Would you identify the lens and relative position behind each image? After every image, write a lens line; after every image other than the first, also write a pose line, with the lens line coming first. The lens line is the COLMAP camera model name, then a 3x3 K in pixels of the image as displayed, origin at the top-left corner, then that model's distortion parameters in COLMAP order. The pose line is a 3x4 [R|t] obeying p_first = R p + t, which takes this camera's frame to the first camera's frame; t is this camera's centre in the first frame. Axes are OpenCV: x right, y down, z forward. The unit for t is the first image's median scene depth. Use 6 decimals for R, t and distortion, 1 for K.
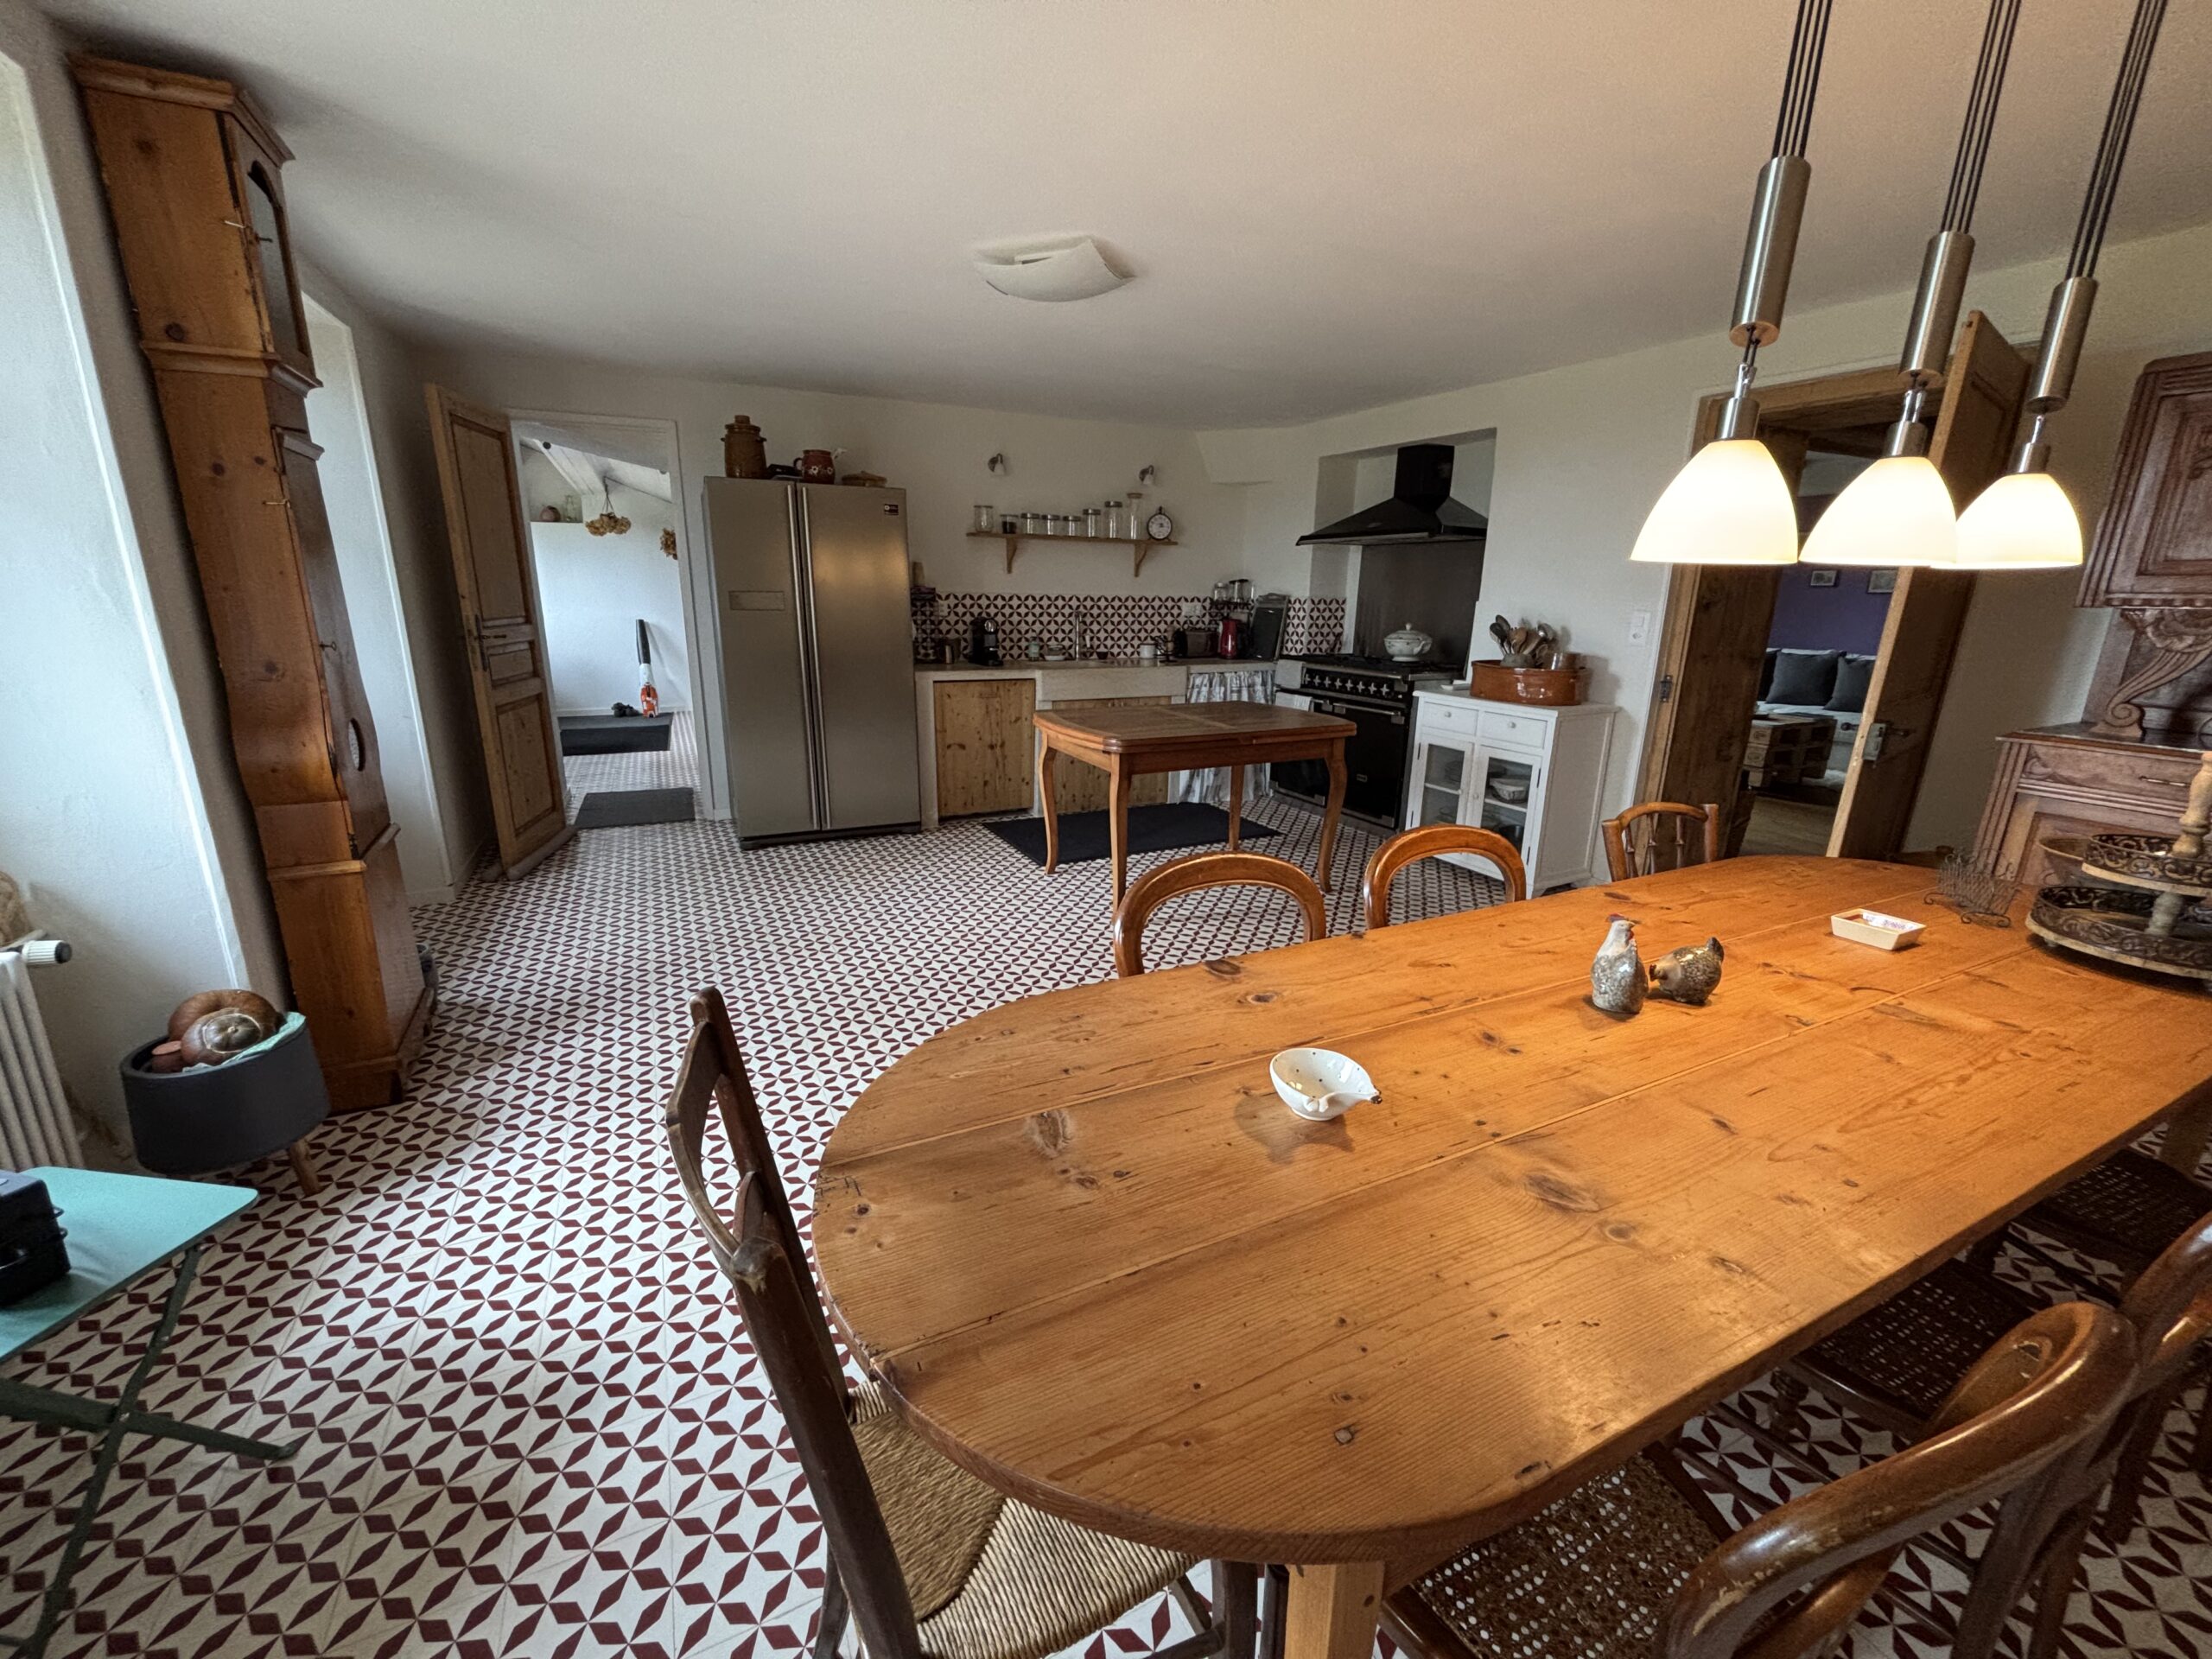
lens RADIAL K [[895.8, 0, 1094.5], [0, 895.8, 833.0], [0, 0, 1]] dist [-0.001108, -0.000858]
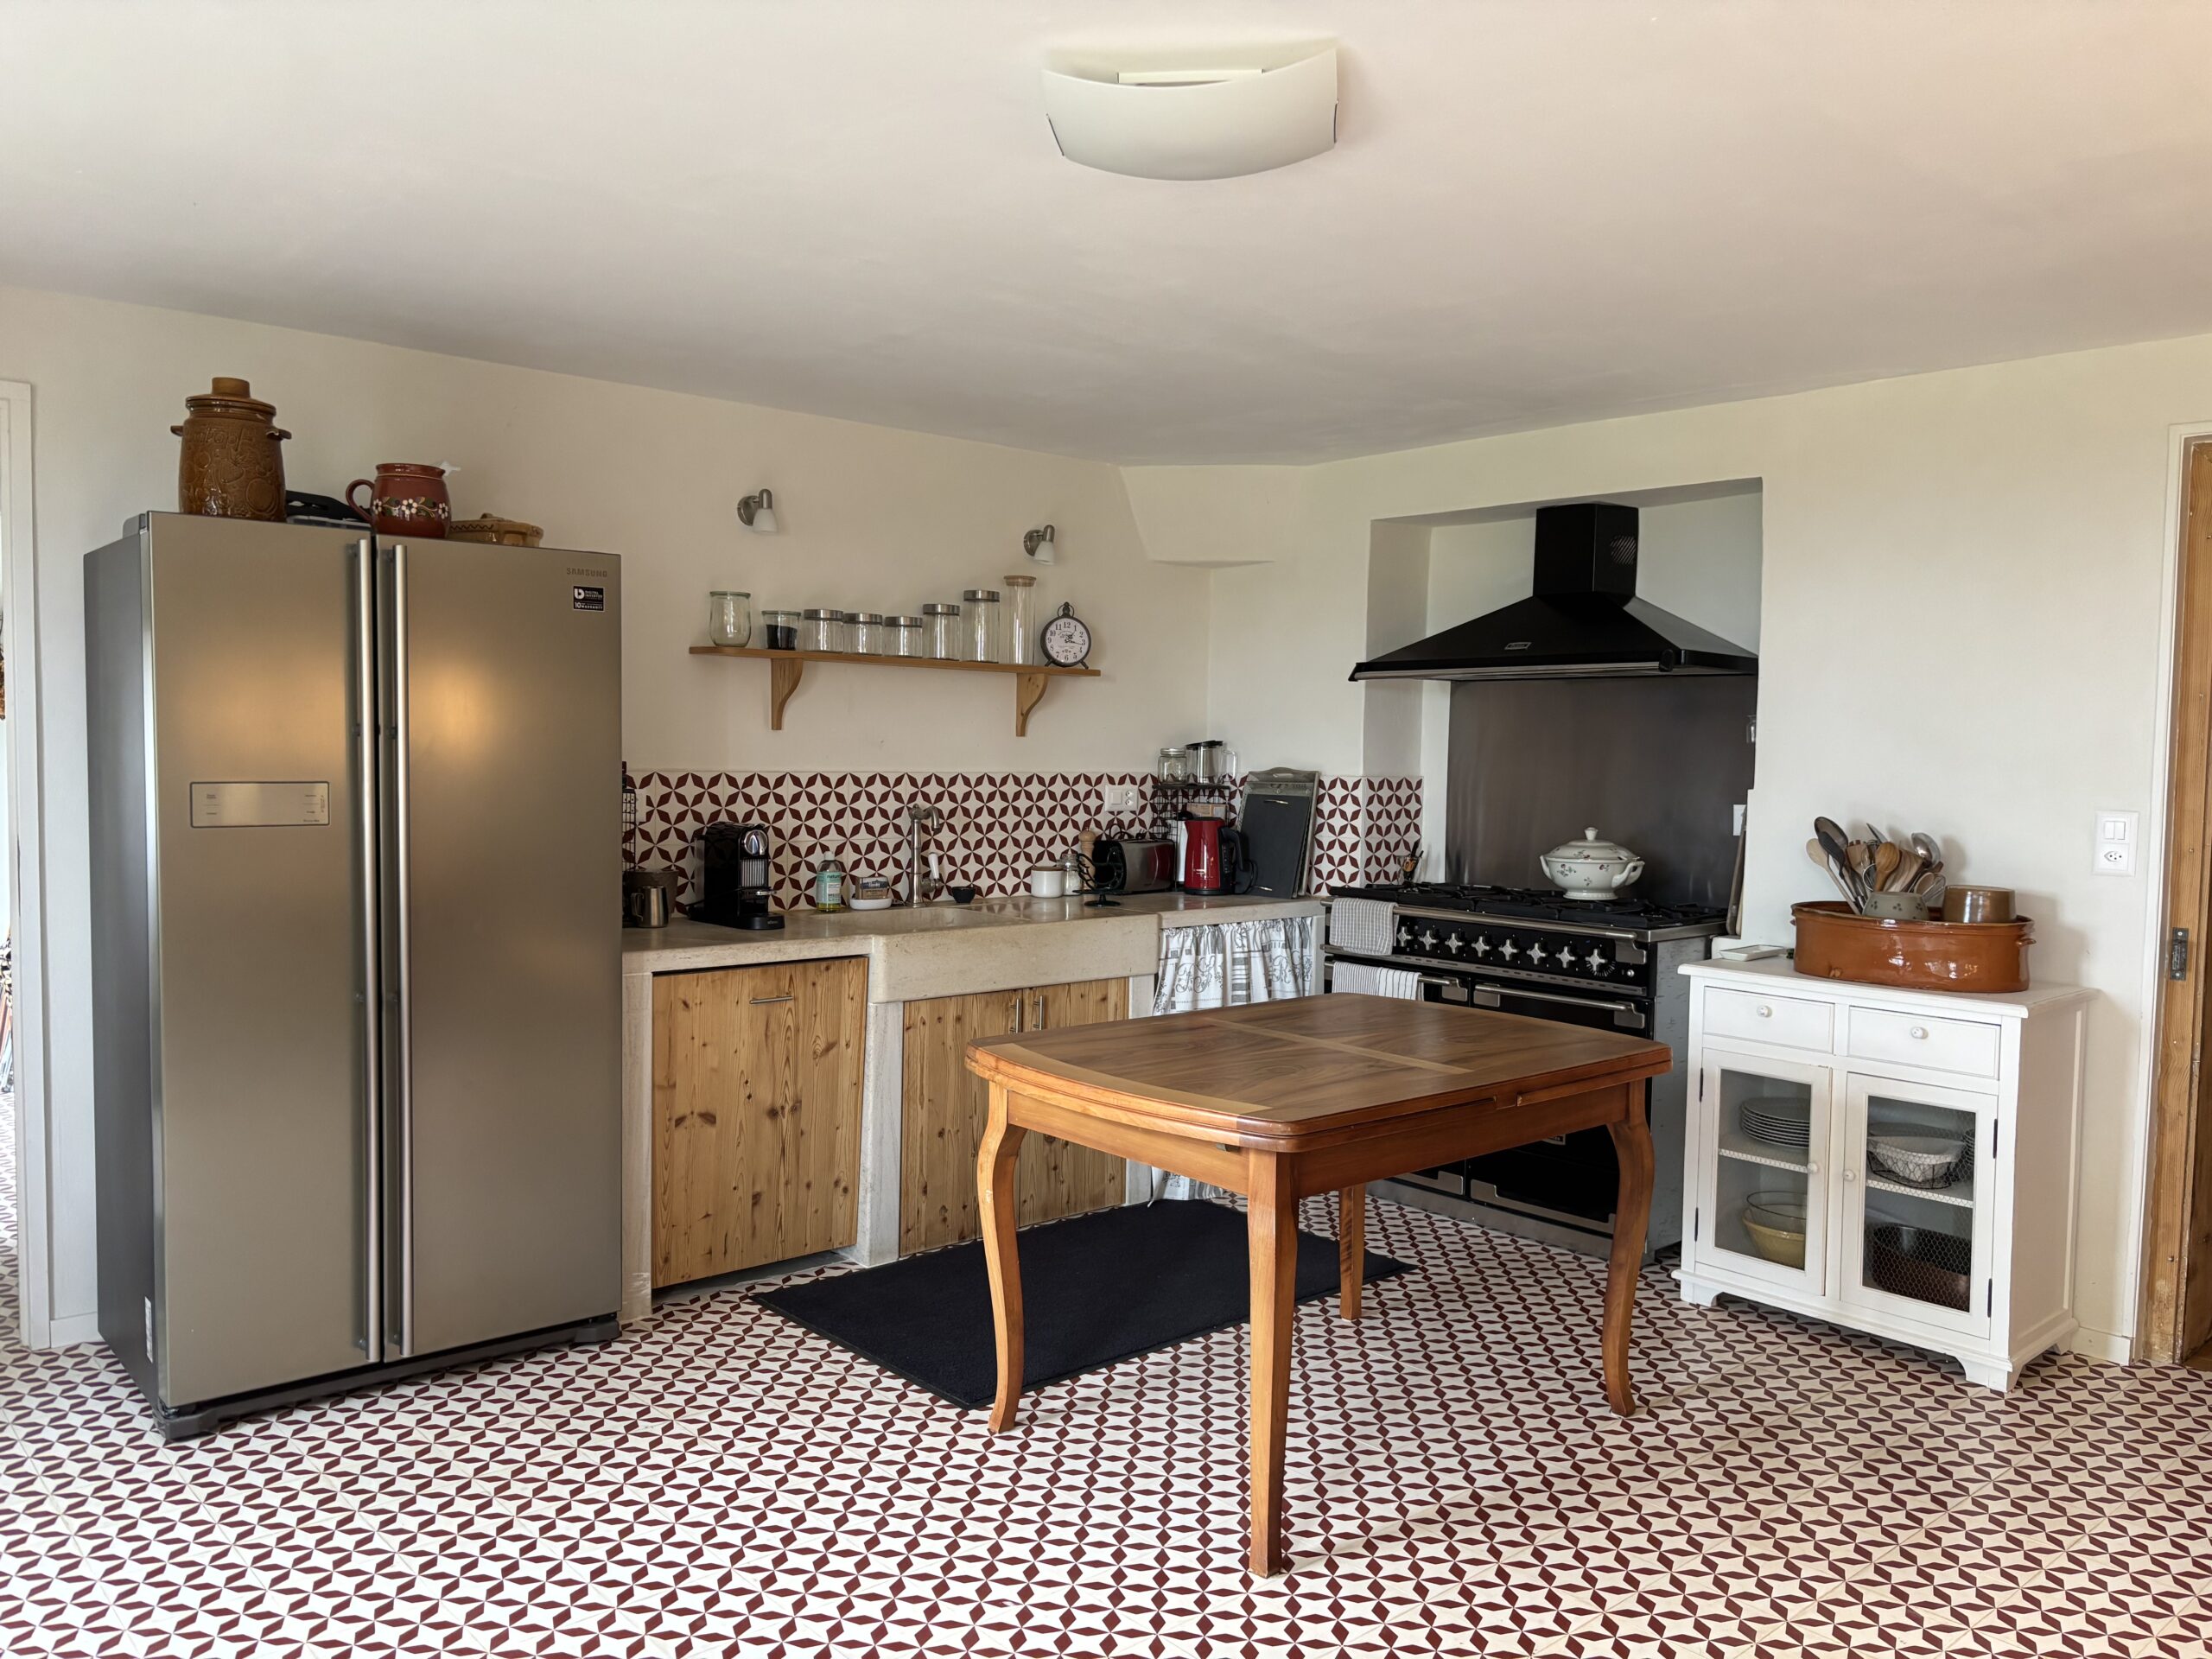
lens RADIAL K [[1659.6, 0, 1112.0], [0, 1659.6, 821.3], [0, 0, 1]] dist [0.022829, -0.020884]
pose [[0.964930, -0.011539, 0.262252, -0.157377], [0.067307, 0.976511, -0.204683, -0.054284], [-0.253731, 0.215156, 0.943042, 0.147323]]
